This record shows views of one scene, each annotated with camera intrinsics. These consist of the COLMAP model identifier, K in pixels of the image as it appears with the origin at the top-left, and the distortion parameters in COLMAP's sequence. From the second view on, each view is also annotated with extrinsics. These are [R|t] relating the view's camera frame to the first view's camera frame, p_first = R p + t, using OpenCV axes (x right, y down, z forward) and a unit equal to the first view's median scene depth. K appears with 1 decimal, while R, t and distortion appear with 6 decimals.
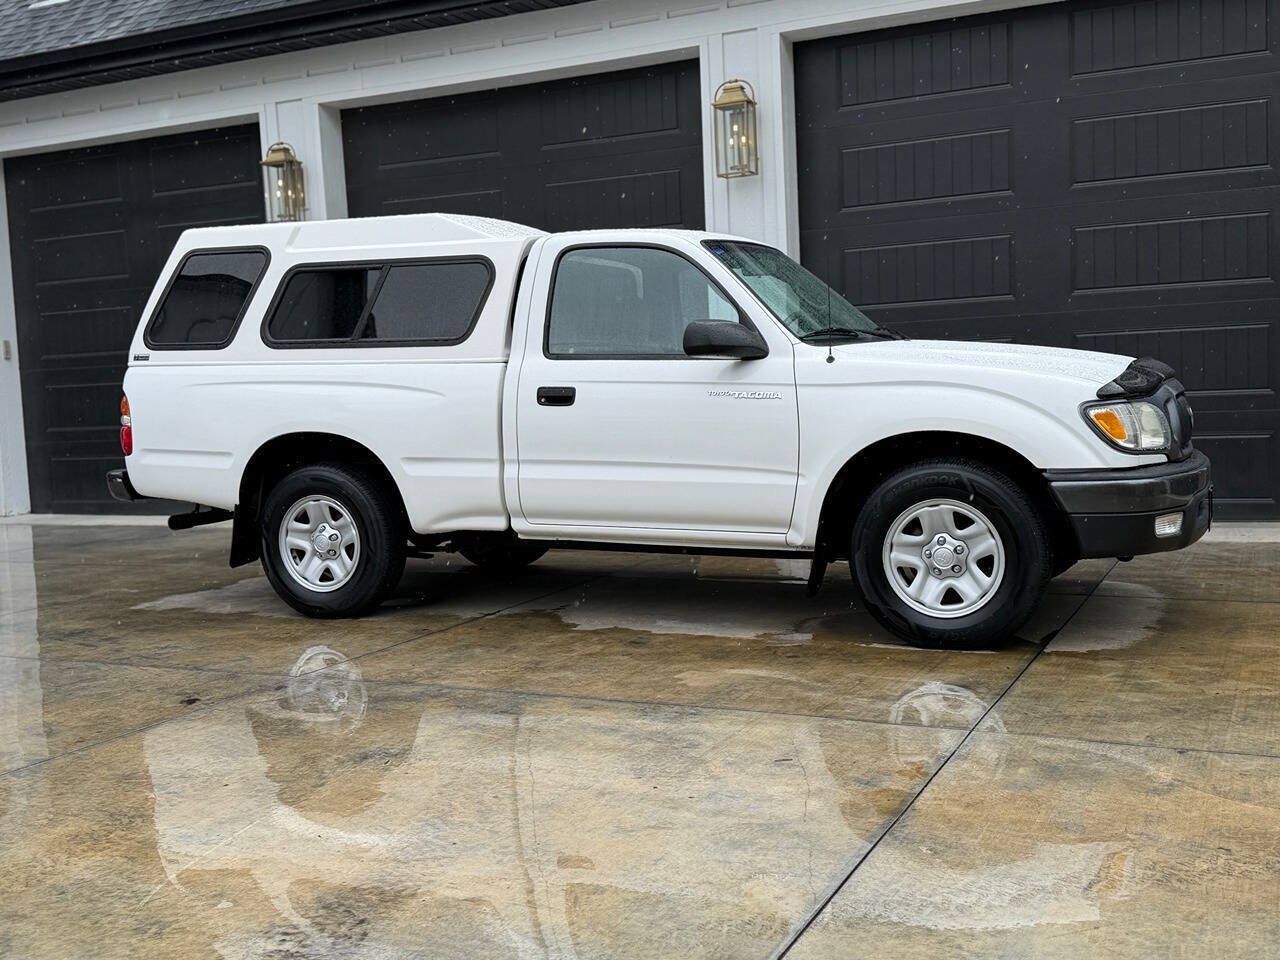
lens RADIAL K [[1379.0, 0, 634.2], [0, 1379.0, 485.7], [0, 0, 1]] dist [0.194295, -0.434225]
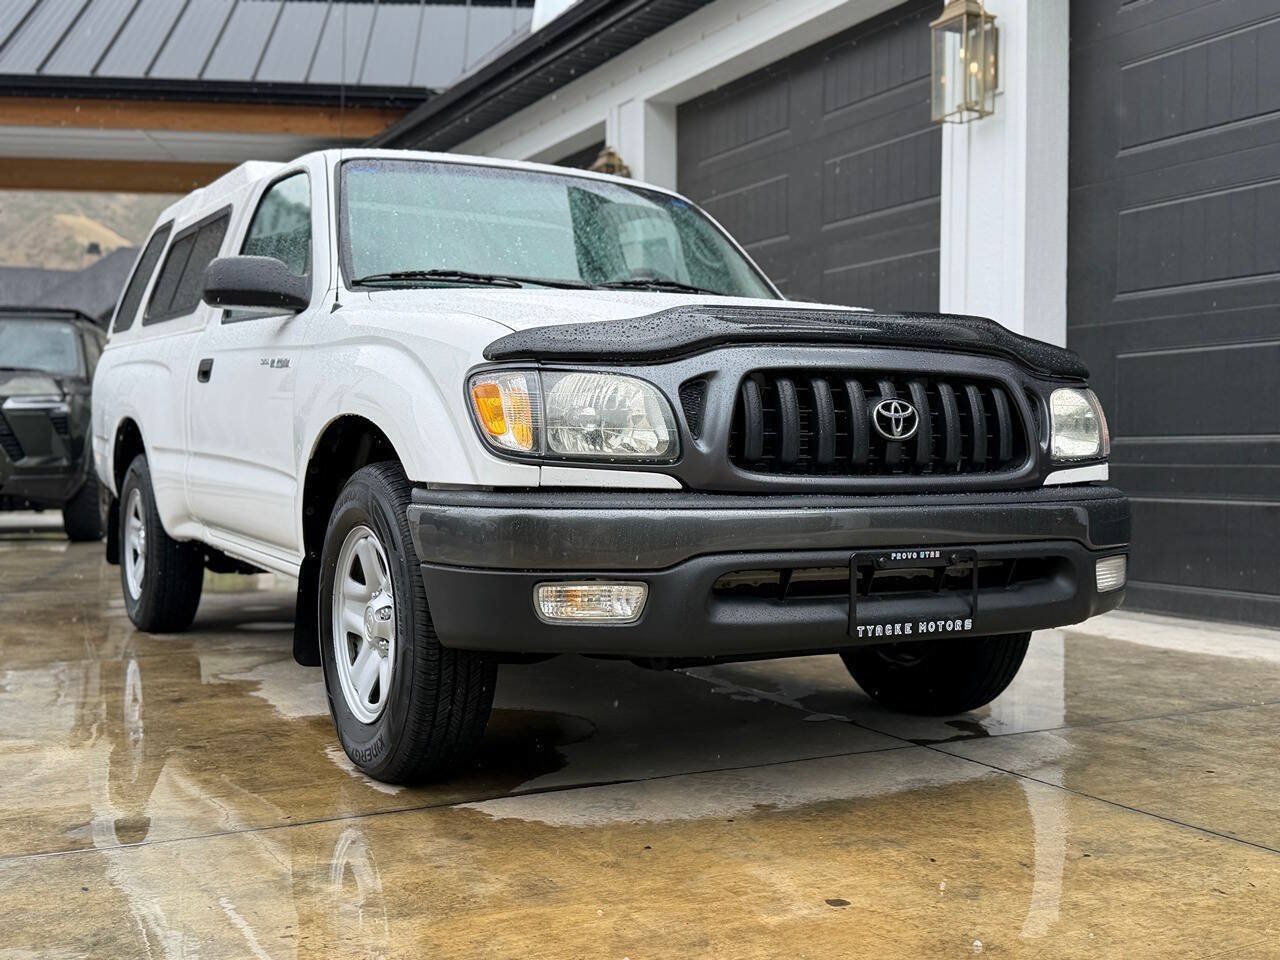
lens RADIAL K [[1378.2, 0, 630.6], [0, 1378.2, 477.3], [0, 0, 1]] dist [0.190866, -0.412268]
pose [[0.805561, 0.054021, -0.590045, 0.587754], [-0.083279, 0.996273, -0.022484, -0.007118], [0.586631, 0.067250, 0.807057, 0.496987]]
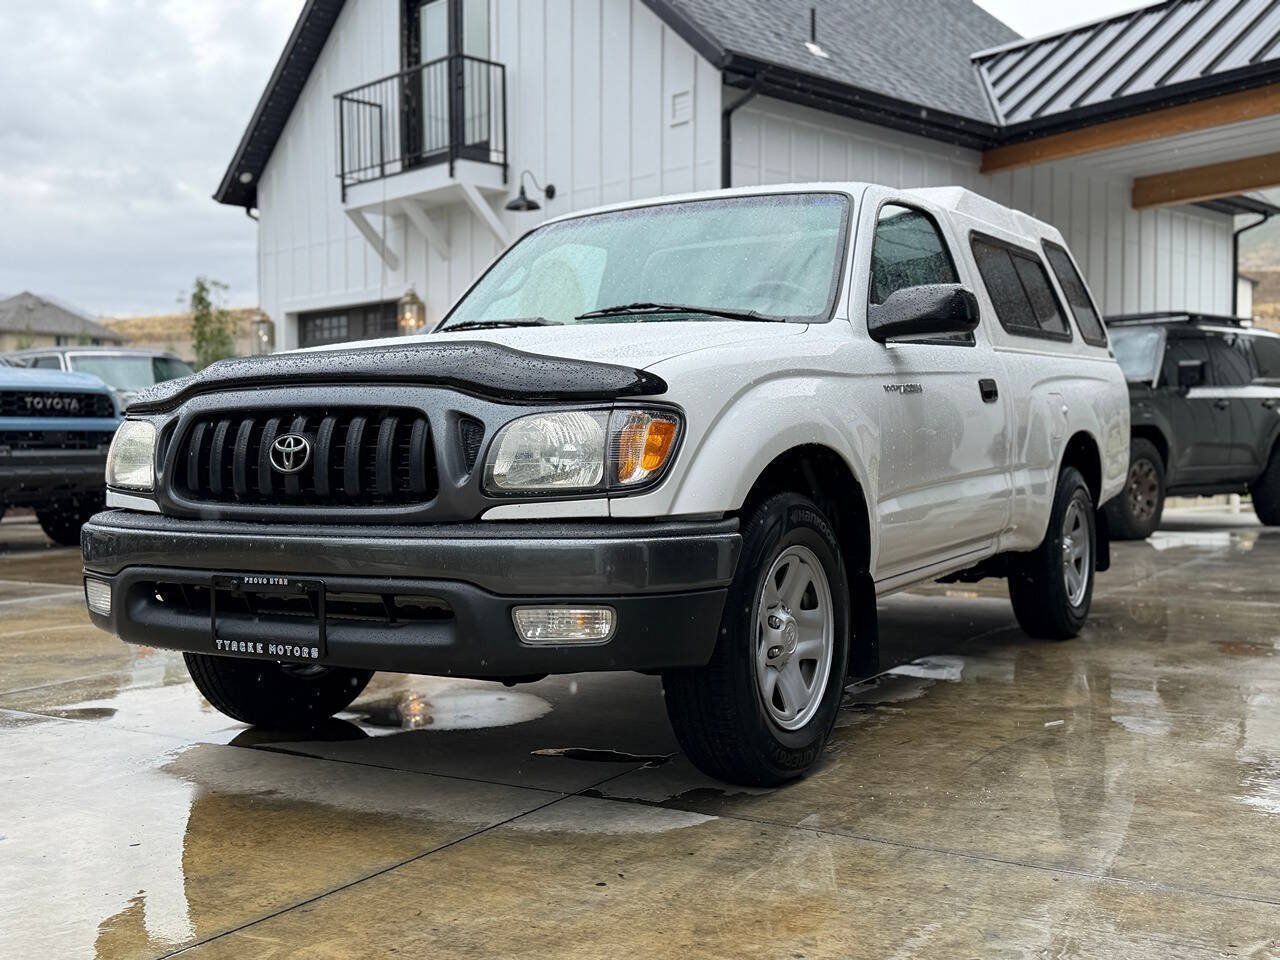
lens RADIAL K [[1379.0, 0, 634.2], [0, 1379.0, 485.7], [0, 0, 1]] dist [0.194295, -0.434225]
pose [[-0.119322, 0.054069, -0.991382, 0.878402], [-0.071784, 0.995433, 0.062930, -0.076313], [0.990257, 0.078674, -0.114896, 1.132583]]
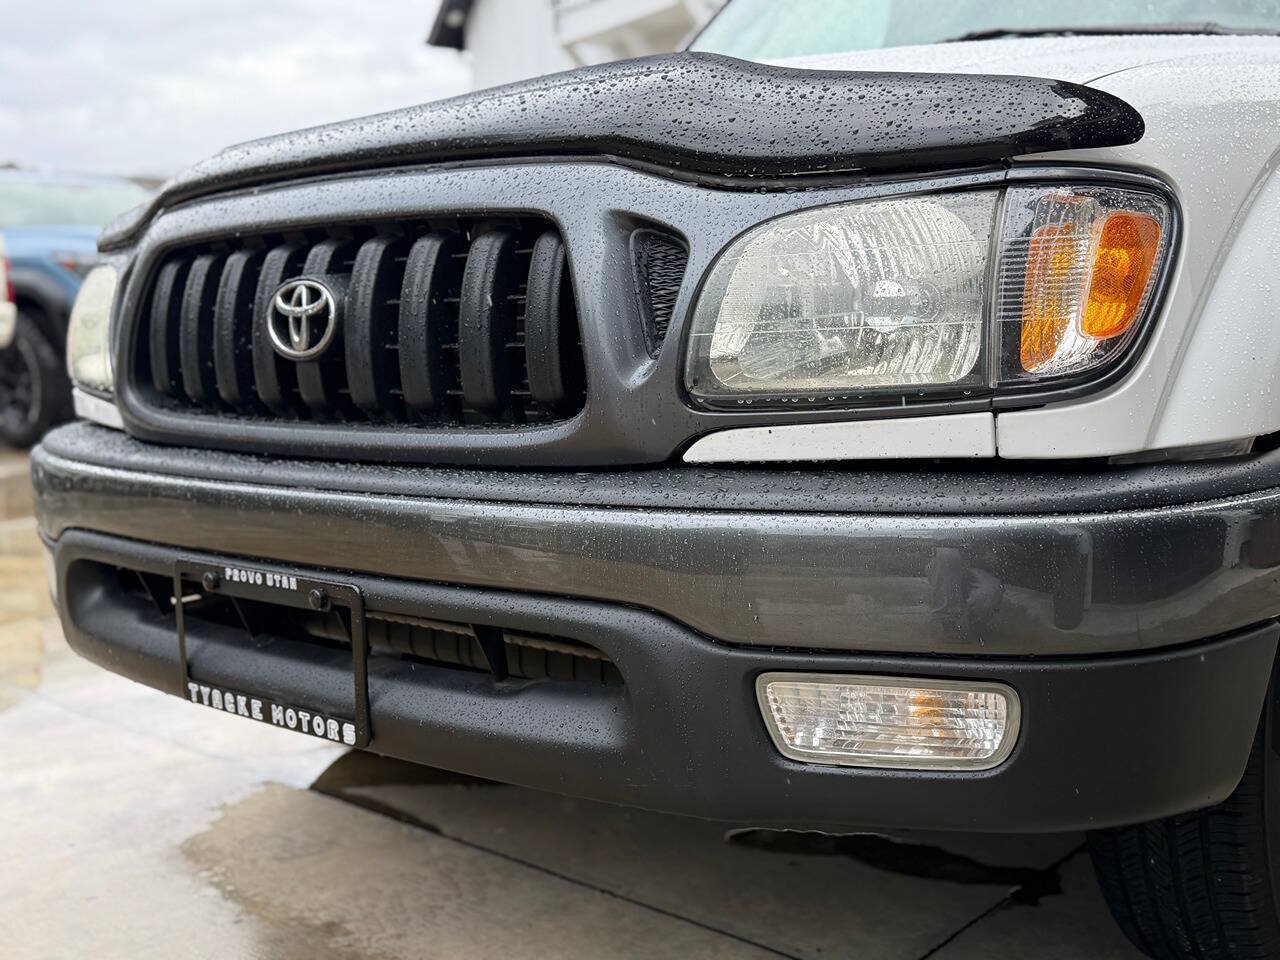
lens RADIAL K [[1379.0, 0, 634.2], [0, 1379.0, 485.7], [0, 0, 1]] dist [0.194295, -0.434225]
pose [[-0.283043, 0.150402, -0.947241, 0.605971], [-0.042025, 0.984735, 0.168912, -0.061838], [0.958186, 0.087617, -0.272401, 1.075056]]
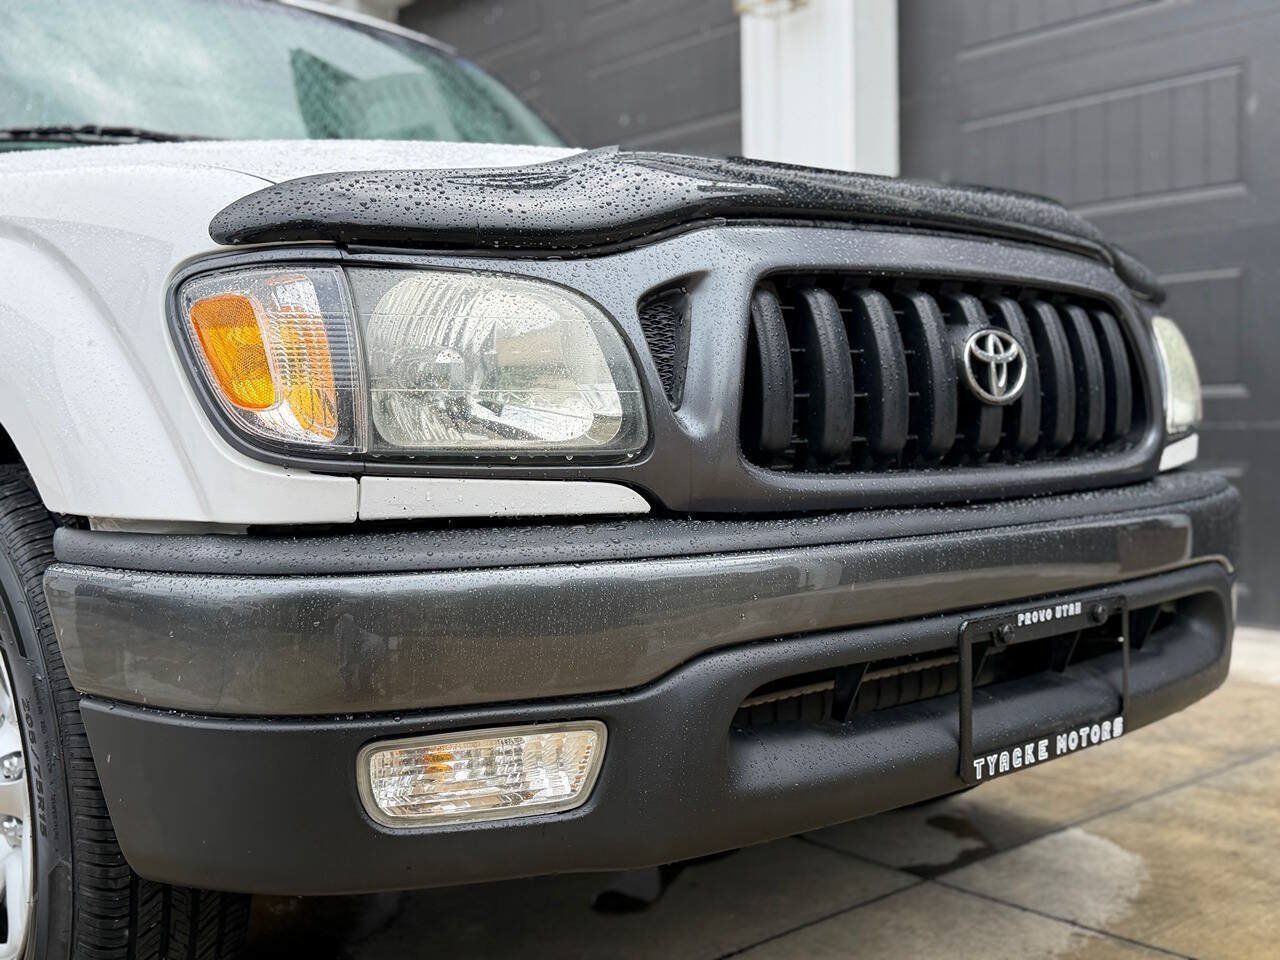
lens RADIAL K [[1378.2, 0, 630.6], [0, 1378.2, 477.3], [0, 0, 1]] dist [0.190866, -0.412268]
pose [[0.915159, 0.038817, -0.401220, 0.418489], [-0.048399, 0.998733, -0.013770, -0.017392], [0.400177, 0.032021, 0.915878, 0.670152]]
